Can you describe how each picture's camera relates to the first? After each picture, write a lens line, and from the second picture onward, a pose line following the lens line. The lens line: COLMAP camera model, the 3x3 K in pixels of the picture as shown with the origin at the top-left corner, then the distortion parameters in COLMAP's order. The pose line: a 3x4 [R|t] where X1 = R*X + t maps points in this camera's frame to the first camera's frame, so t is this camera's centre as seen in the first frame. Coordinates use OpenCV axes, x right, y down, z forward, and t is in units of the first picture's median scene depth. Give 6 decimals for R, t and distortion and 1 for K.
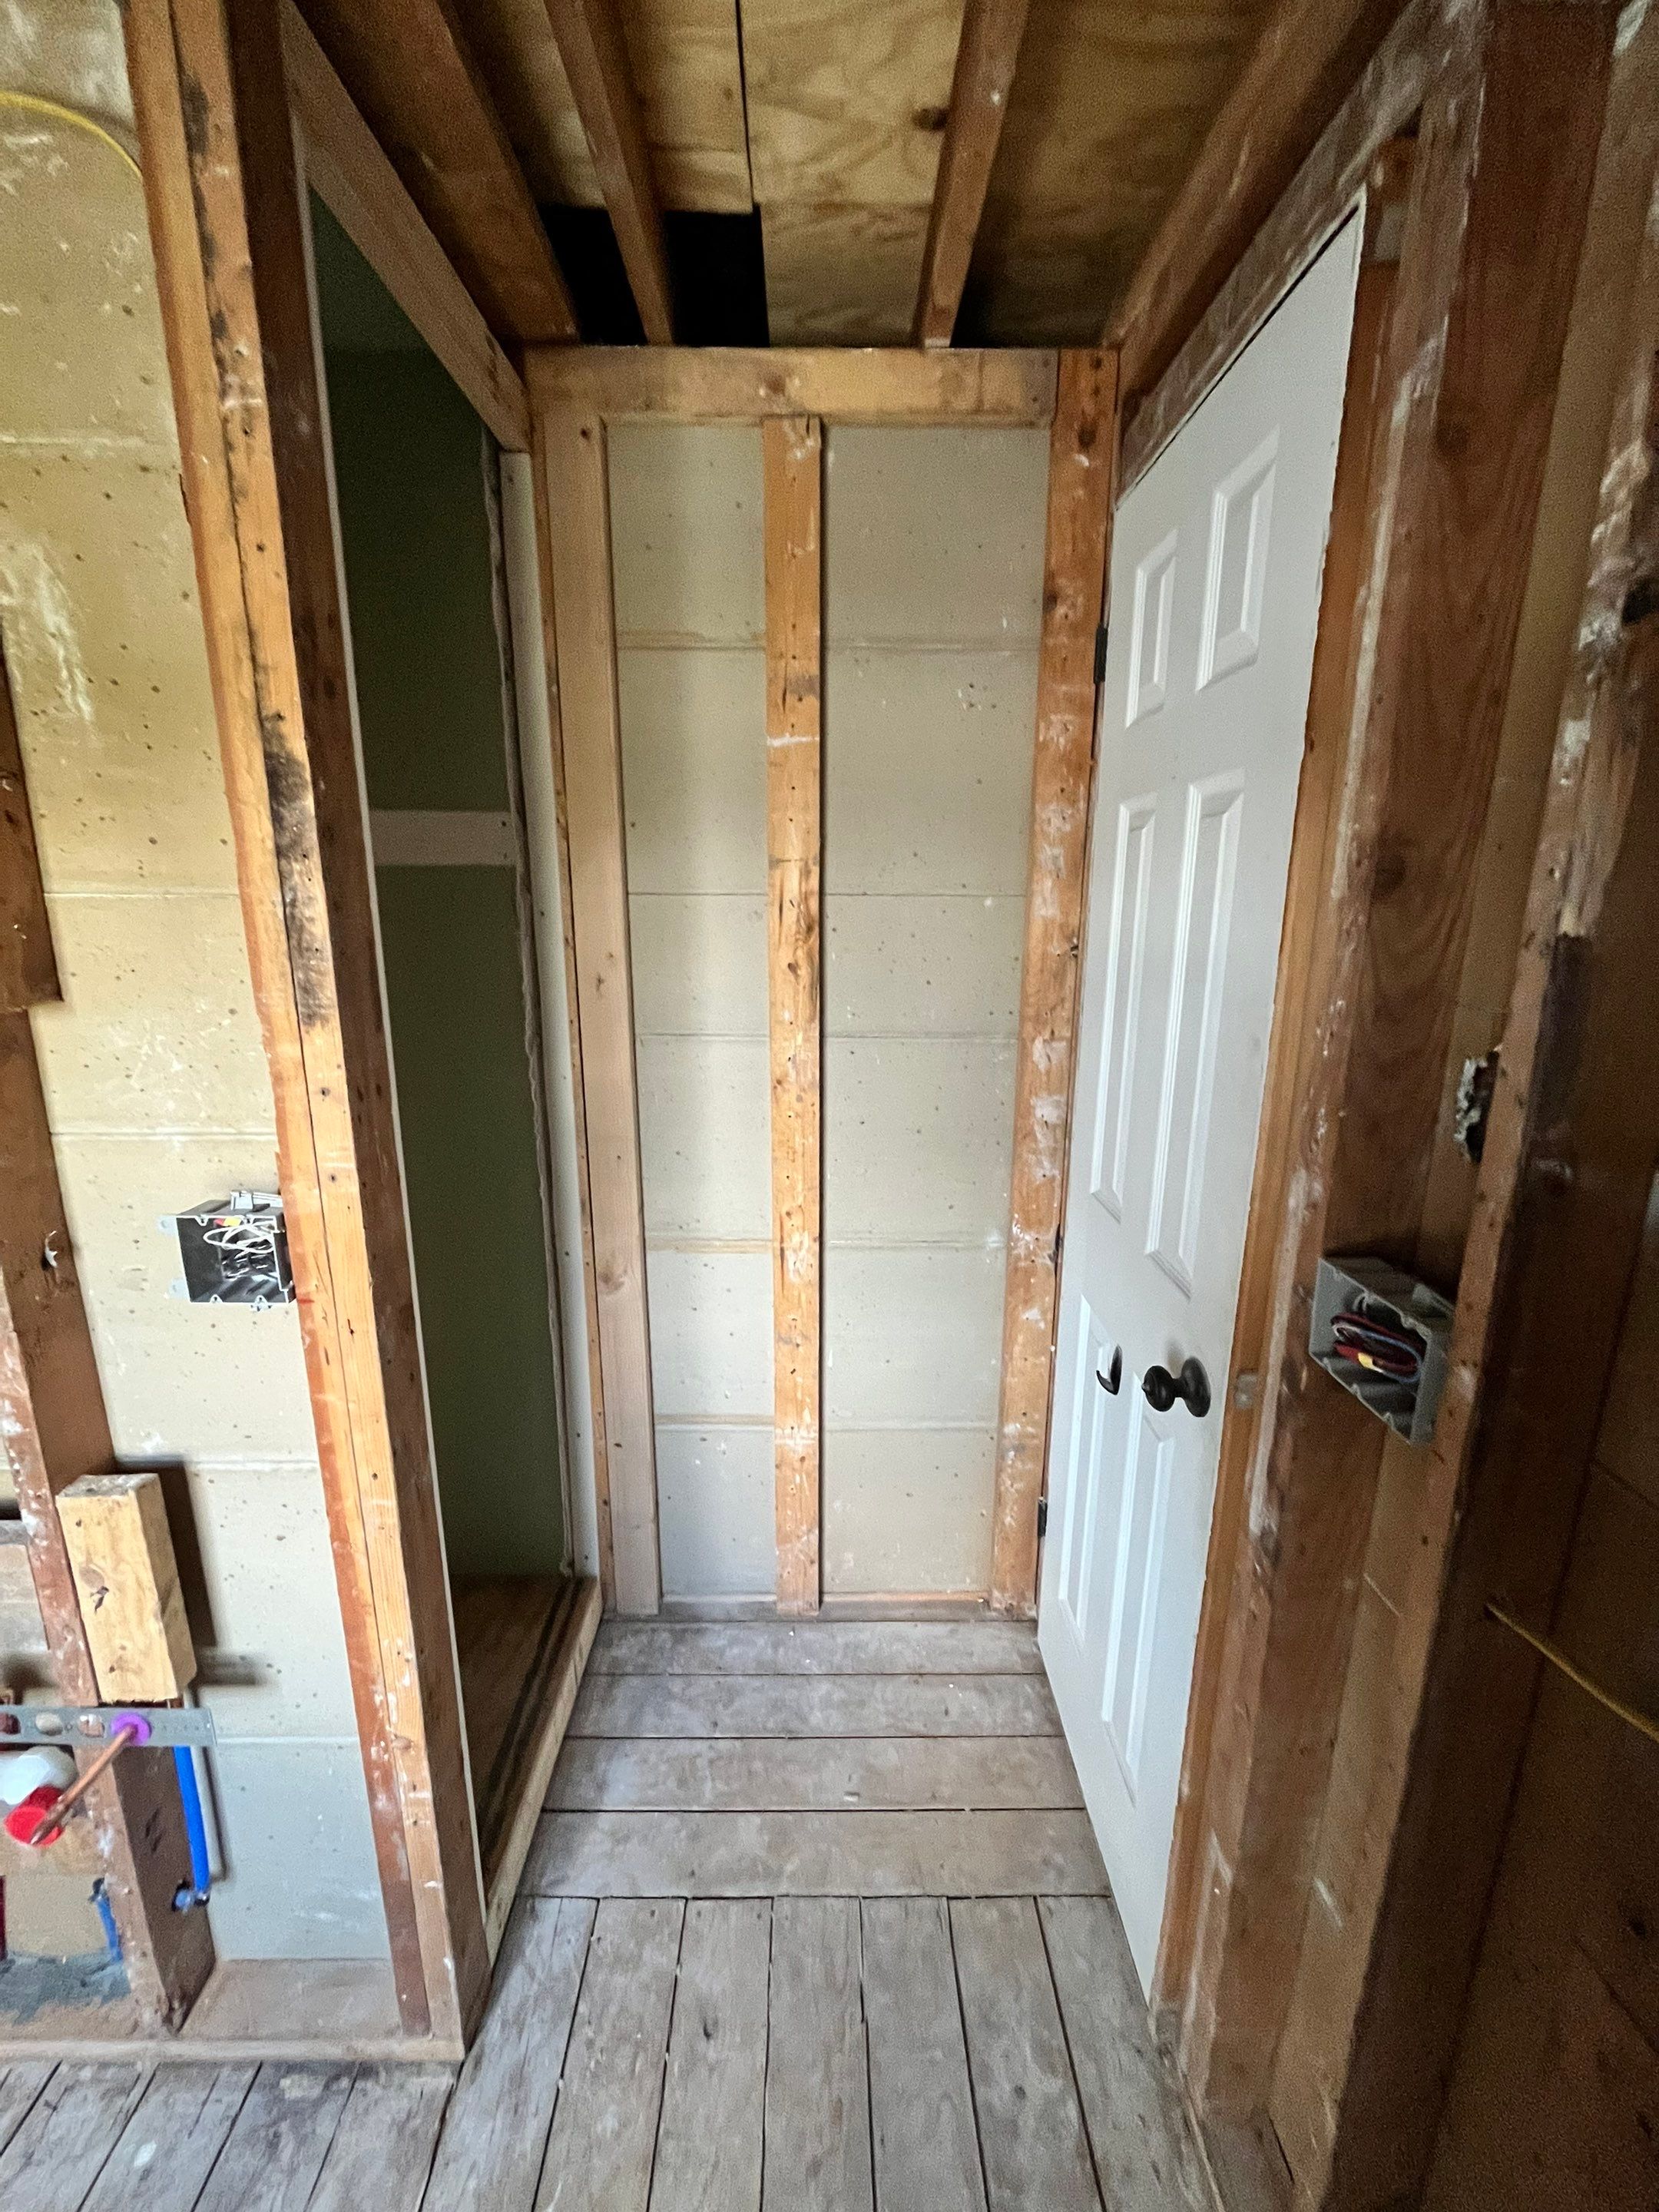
lens RADIAL K [[889.9, 0, 824.3], [0, 889.9, 1101.8], [0, 0, 1]] dist [-0.003951, -0.000168]
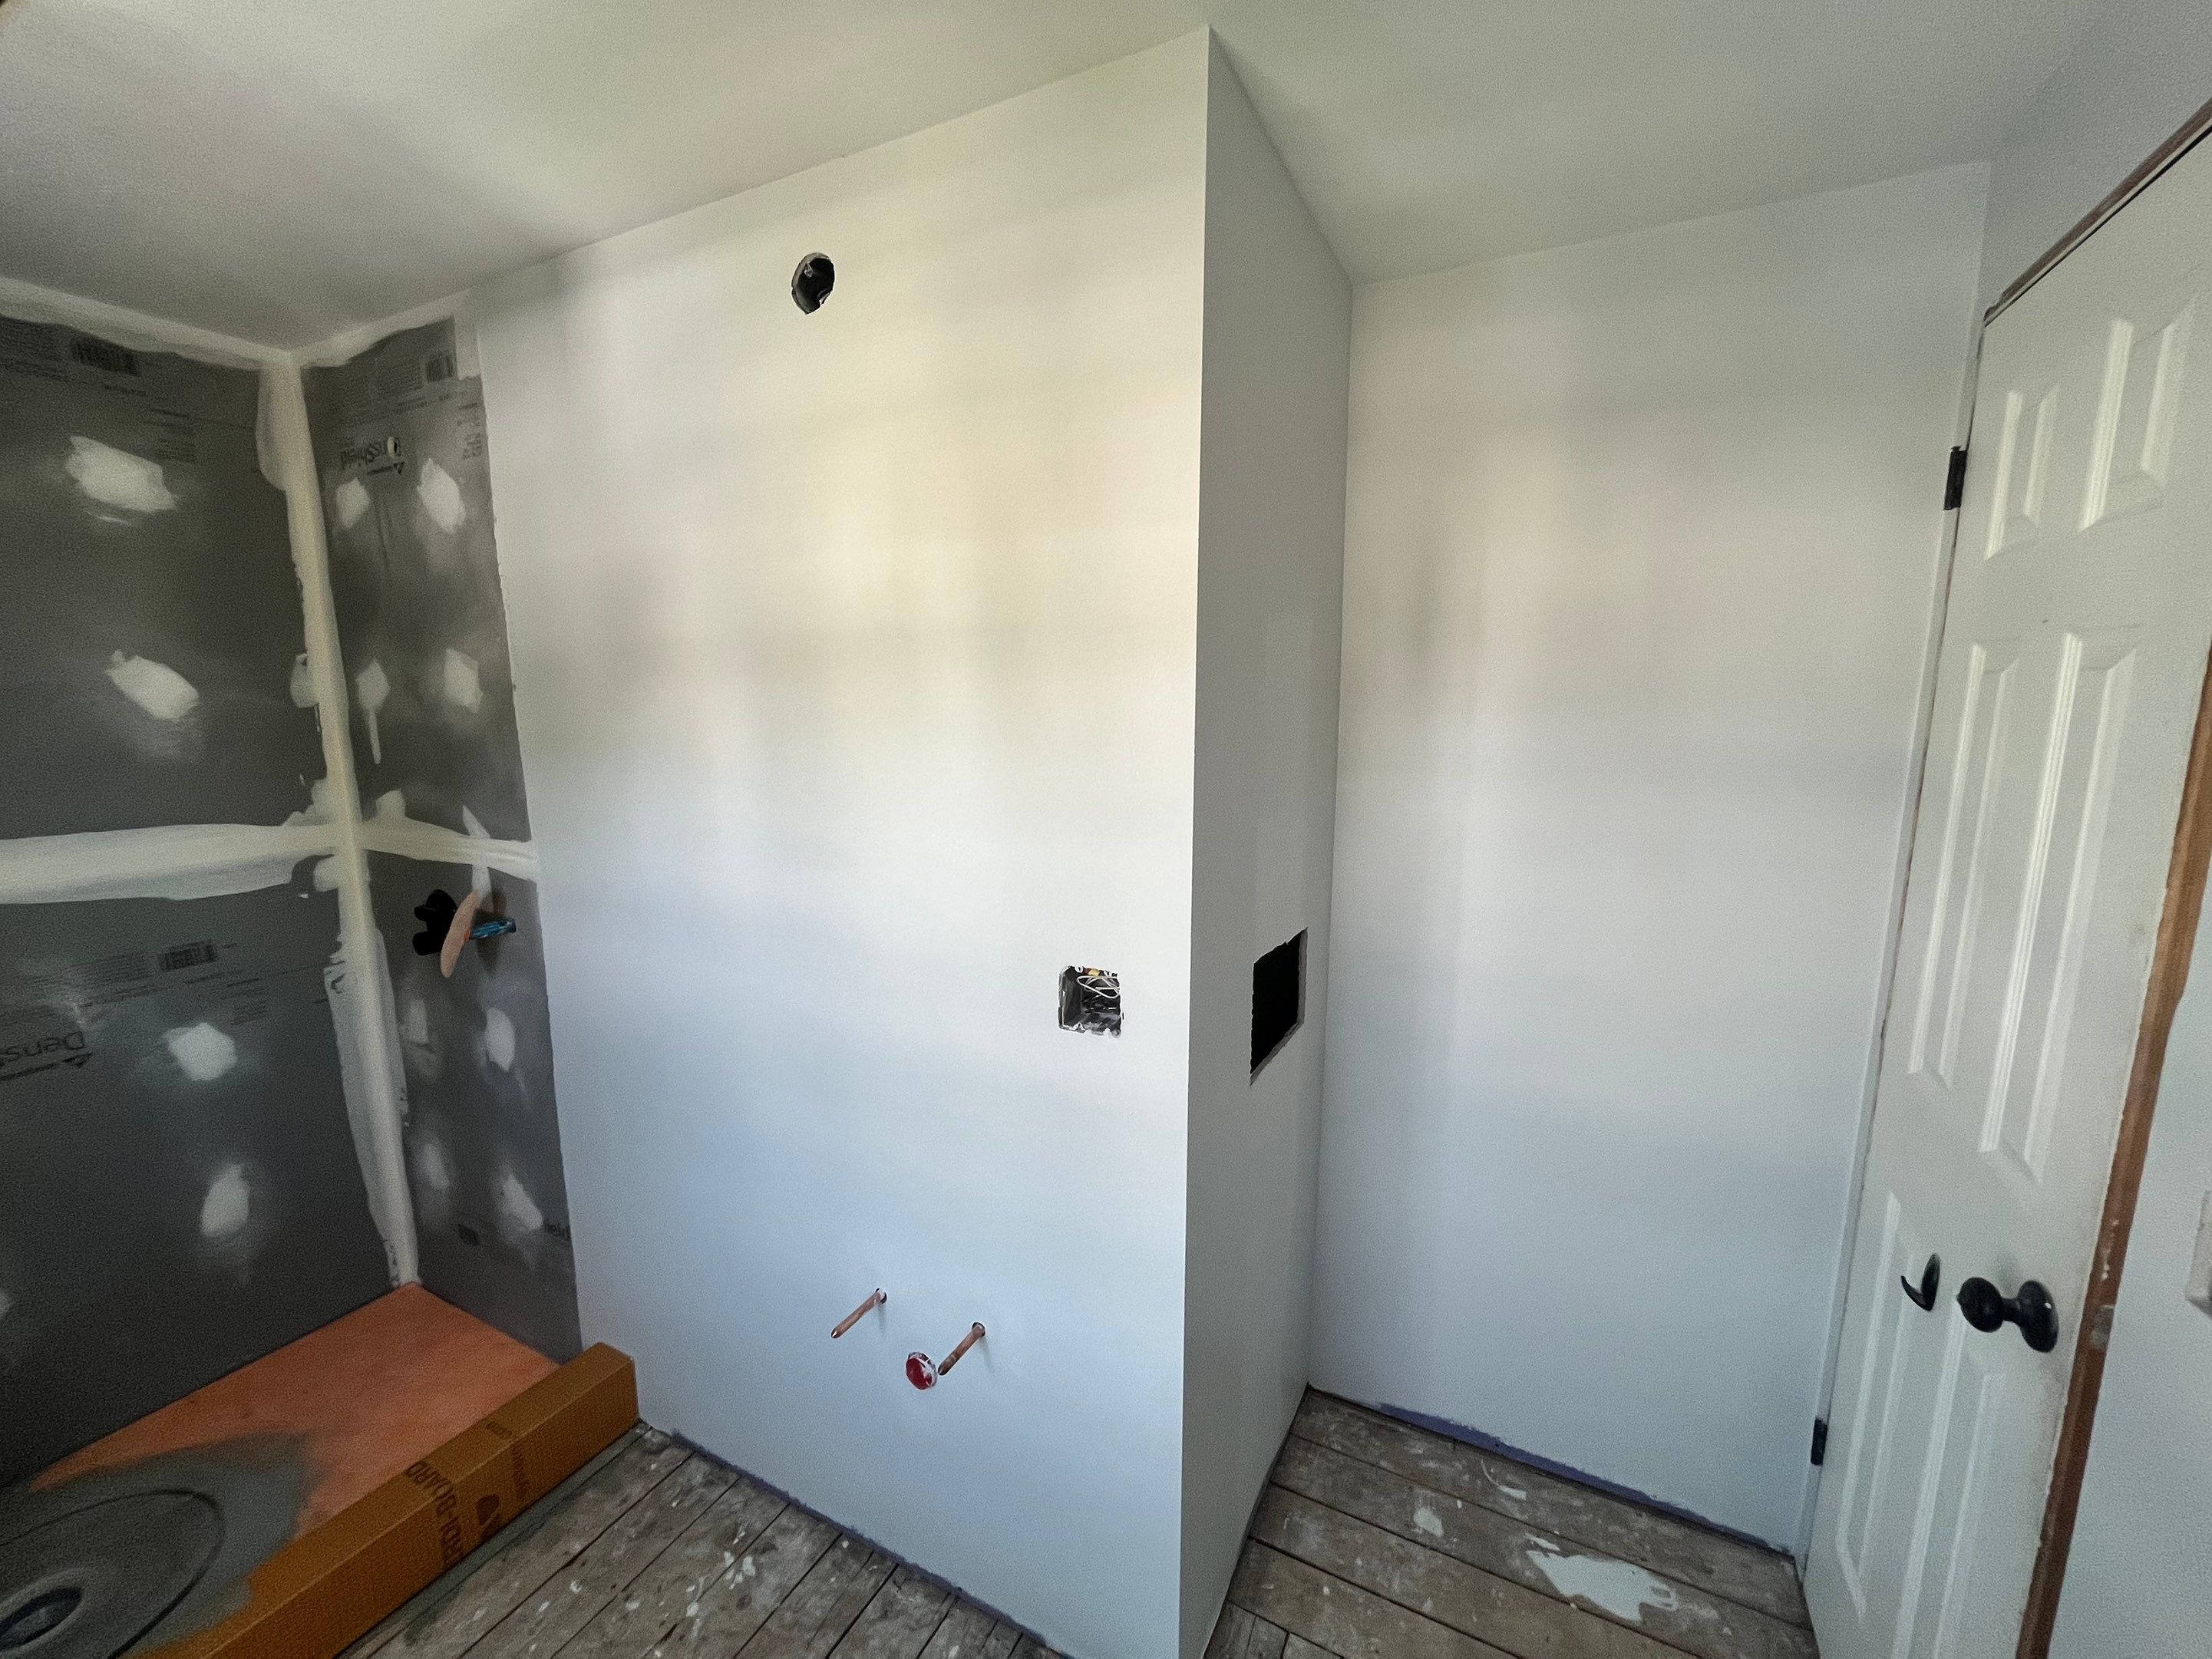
lens RADIAL K [[893.7, 0, 1100.7], [0, 893.7, 835.9], [0, 0, 1]] dist [-0.003095, 0.000179]
pose [[0.884139, 0.068804, -0.462131, -0.022931], [-0.102490, 0.993568, -0.048154, -0.010265], [0.455845, 0.089939, 0.885503, -0.252051]]
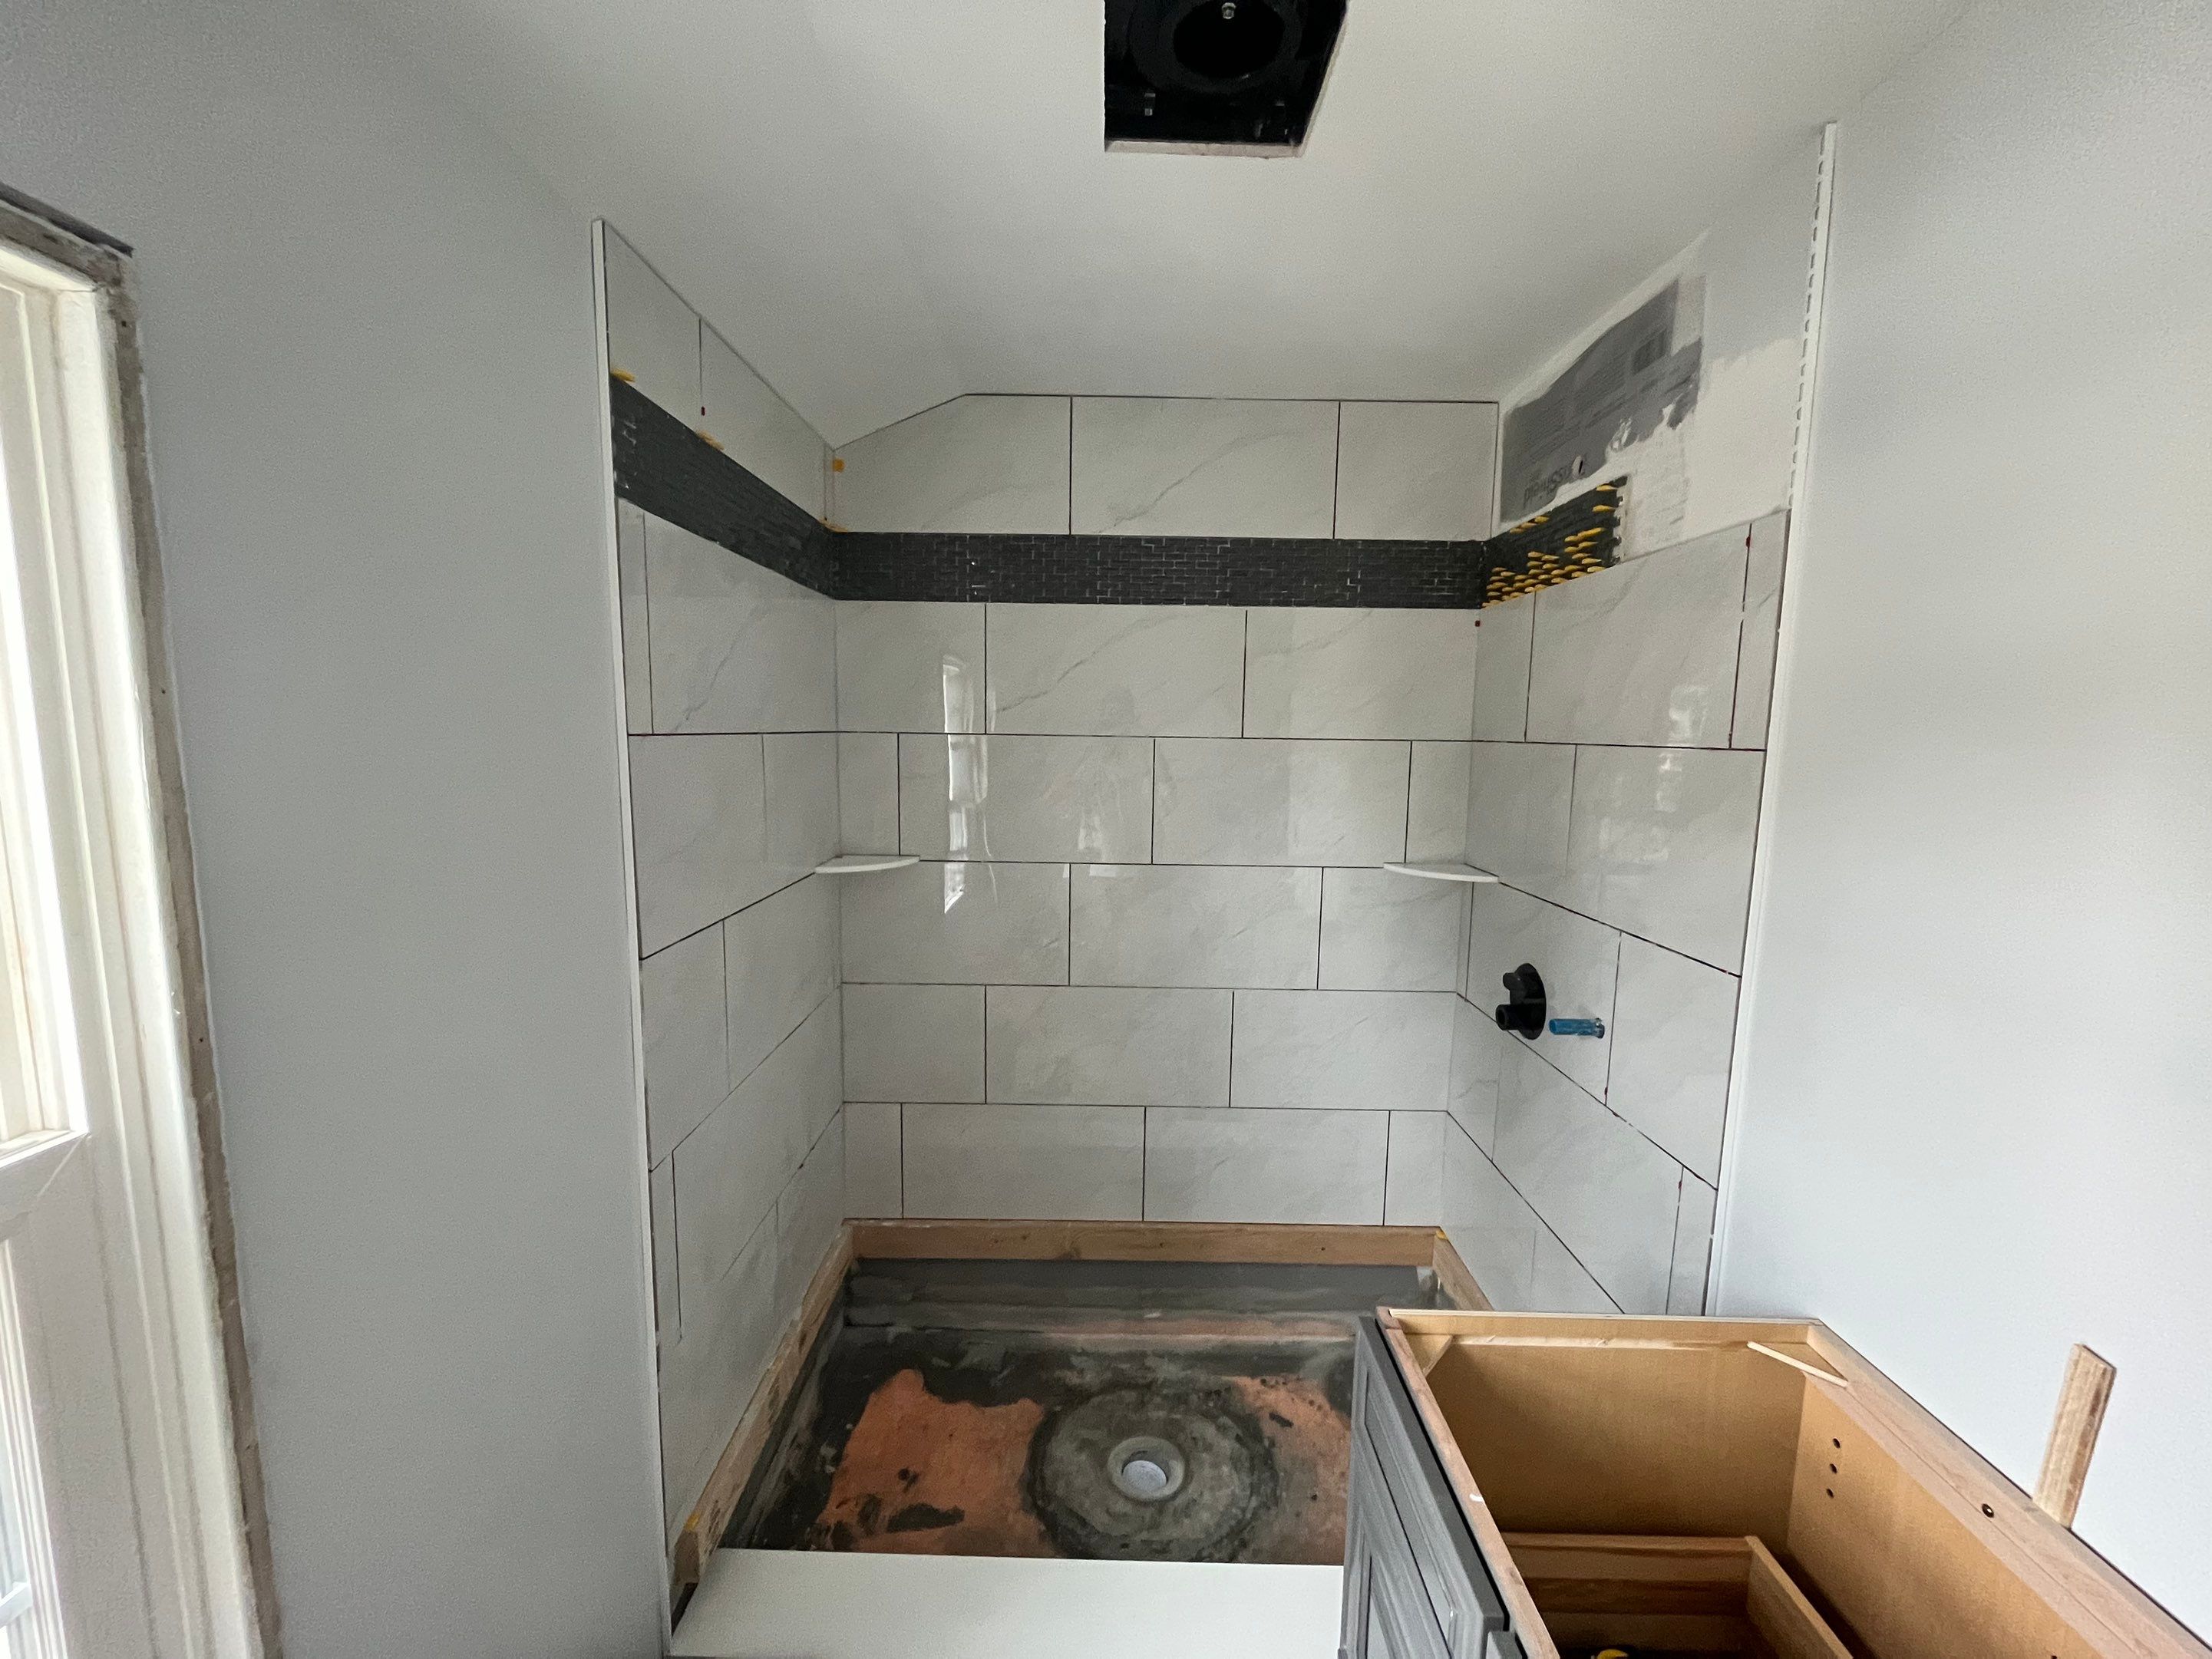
lens RADIAL K [[889.8, 0, 1102.2], [0, 889.8, 836.5], [0, 0, 1]] dist [-0.003951, -0.000168]
pose [[-0.016381, 0.113379, -0.993417, -0.536728], [-0.244120, 0.963028, 0.113937, -0.067288], [0.969607, 0.244379, 0.011903, -0.050946]]
